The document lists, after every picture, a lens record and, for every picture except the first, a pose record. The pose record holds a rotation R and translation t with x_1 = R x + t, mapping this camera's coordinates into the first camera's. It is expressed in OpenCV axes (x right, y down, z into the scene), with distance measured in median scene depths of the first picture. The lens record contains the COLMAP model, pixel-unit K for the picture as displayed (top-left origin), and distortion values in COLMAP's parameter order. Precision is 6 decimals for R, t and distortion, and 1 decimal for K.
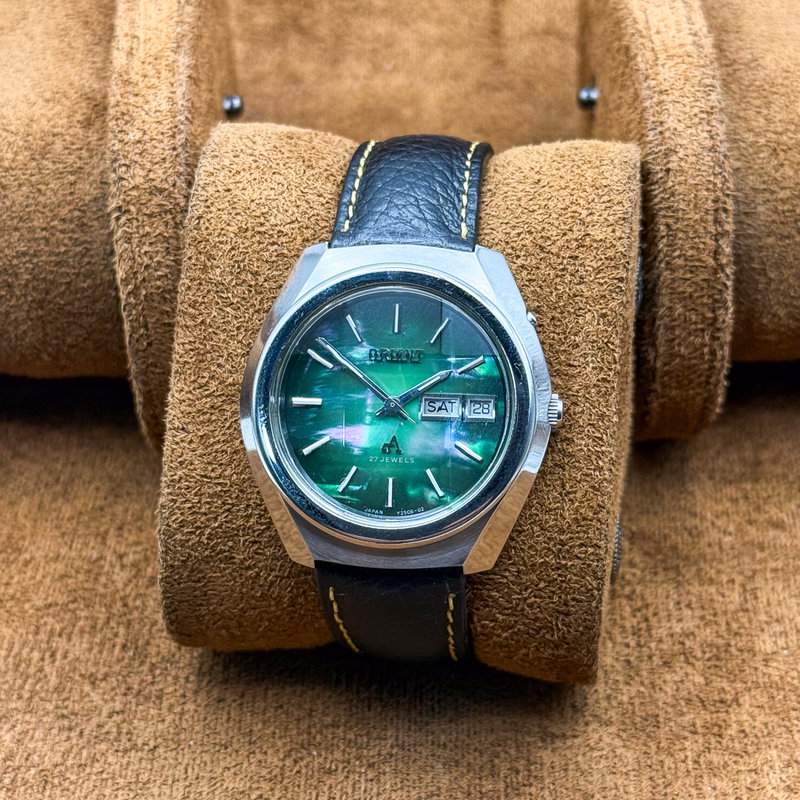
lens RADIAL K [[1972.1, 0, 400.0], [0, 1972.1, 400.0], [0, 0, 1]] dist [0.296104, -0.336672]
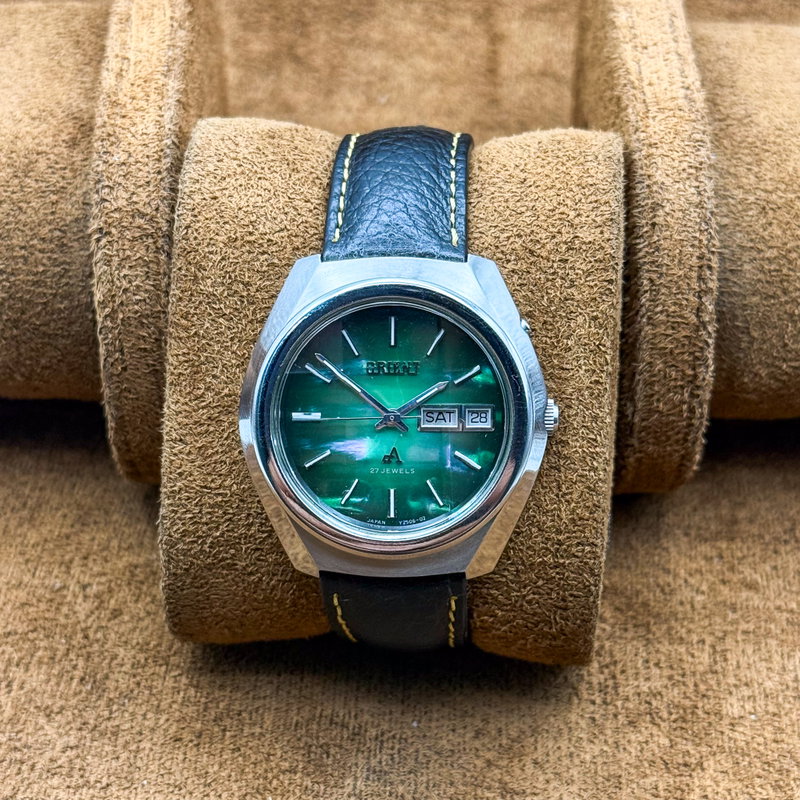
lens RADIAL K [[1972.1, 0, 400.0], [0, 1972.1, 400.0], [0, 0, 1]] dist [0.296104, -0.336672]
pose [[0.998177, -0.034804, 0.049307, -0.047376], [0.029952, 0.994938, 0.095927, -0.099698], [-0.052396, -0.094276, 0.994166, -0.006143]]
